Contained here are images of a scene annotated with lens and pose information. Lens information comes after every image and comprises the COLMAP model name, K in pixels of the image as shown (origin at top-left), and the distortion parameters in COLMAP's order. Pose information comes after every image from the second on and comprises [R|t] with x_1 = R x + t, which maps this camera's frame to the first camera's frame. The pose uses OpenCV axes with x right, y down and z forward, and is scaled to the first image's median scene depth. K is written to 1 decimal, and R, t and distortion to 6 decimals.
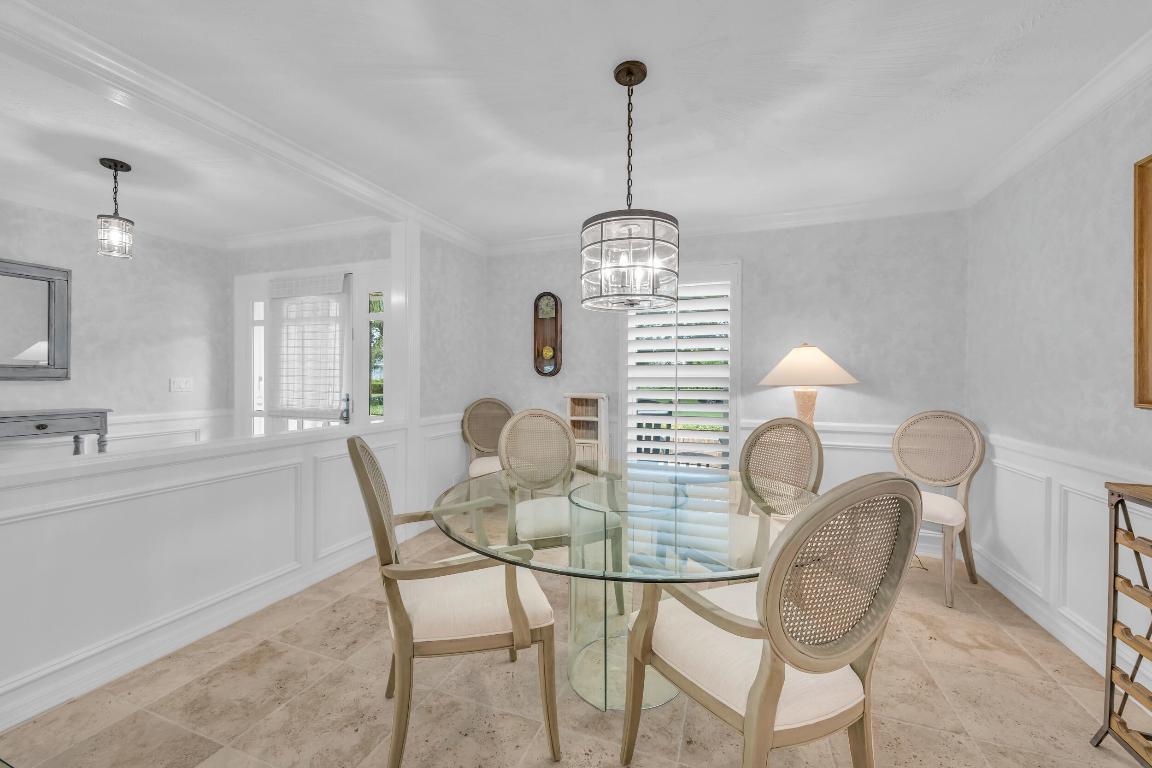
lens RADIAL K [[443.3, 0, 579.2], [0, 443.3, 377.0], [0, 0, 1]] dist [-0.001828, 0.000054]
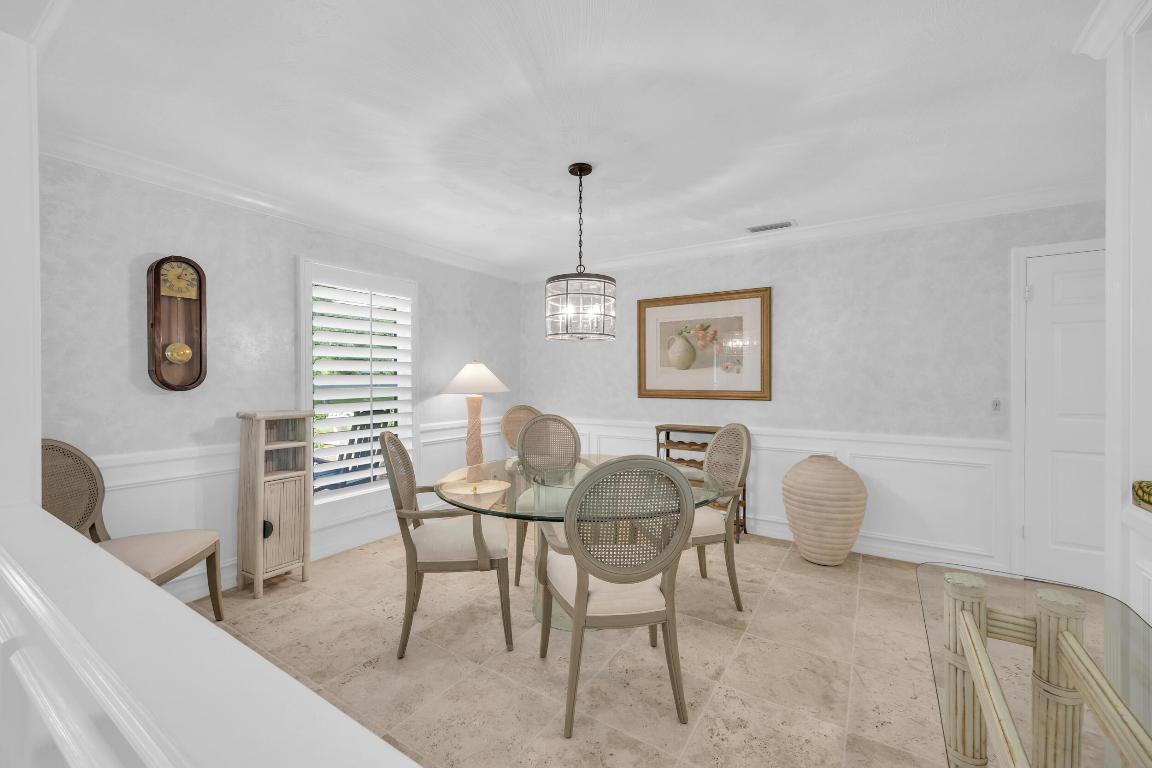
lens RADIAL K [[470.9, 0, 578.1], [0, 470.9, 383.4], [0, 0, 1]] dist [0.000600, 0.000016]
pose [[0.225523, -0.007785, 0.974207, -0.605138], [0.012057, 0.999914, 0.005200, -0.007114], [-0.974163, 0.010574, 0.225598, 0.297004]]
